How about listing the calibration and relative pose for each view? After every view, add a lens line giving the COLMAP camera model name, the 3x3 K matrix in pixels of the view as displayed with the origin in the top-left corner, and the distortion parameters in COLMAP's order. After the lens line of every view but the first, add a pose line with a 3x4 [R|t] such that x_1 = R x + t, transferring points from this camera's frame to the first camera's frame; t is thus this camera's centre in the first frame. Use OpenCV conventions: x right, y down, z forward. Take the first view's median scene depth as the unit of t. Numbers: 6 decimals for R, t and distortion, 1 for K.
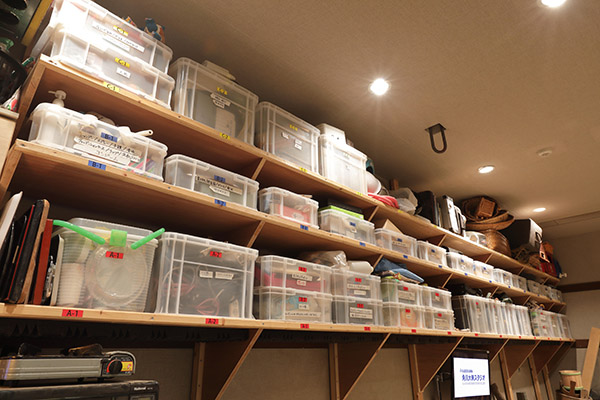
lens RADIAL K [[406.4, 0, 300.0], [0, 406.4, 200.0], [0, 0, 1]] dist [0.001846, 0.001137]
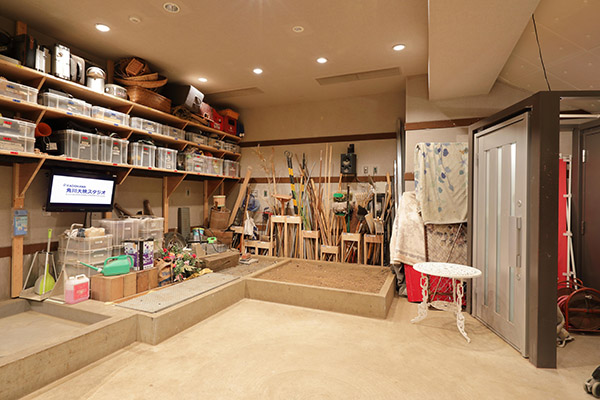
lens RADIAL K [[317.9, 0, 300.0], [0, 317.9, 200.0], [0, 0, 1]] dist [-0.000347, 0.000237]
pose [[0.928061, 0.033013, 0.370963, 1.001905], [-0.166965, 0.927238, 0.335190, -0.025219], [-0.332905, -0.373015, 0.866045, -0.263652]]
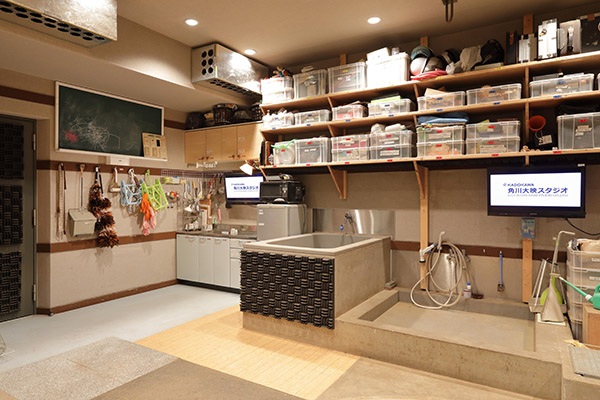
lens RADIAL K [[393.5, 0, 300.0], [0, 393.5, 200.0], [0, 0, 1]] dist [0.002871, 0.002195]
pose [[0.207152, 0.030297, -0.977840, 1.775406], [0.348460, 0.931682, 0.102687, 0.135403], [0.914147, -0.362009, 0.182442, 0.172003]]
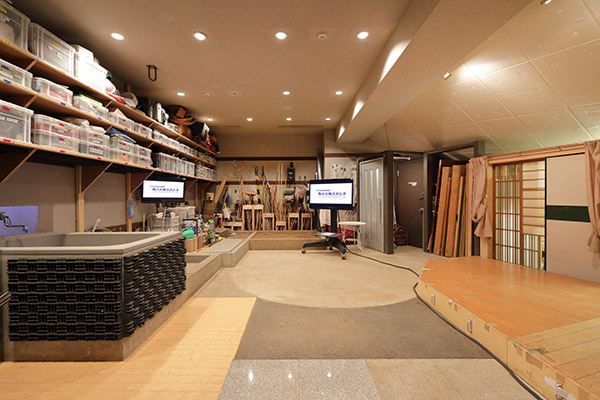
lens RADIAL K [[262.7, 0, 300.0], [0, 262.7, 200.0], [0, 0, 1]] dist [-0.001801, -0.000282]
pose [[0.706117, 0.010414, 0.708019, -0.063292], [-0.266525, 0.930267, 0.252126, -0.108296], [-0.656021, -0.366735, 0.659653, -0.661188]]
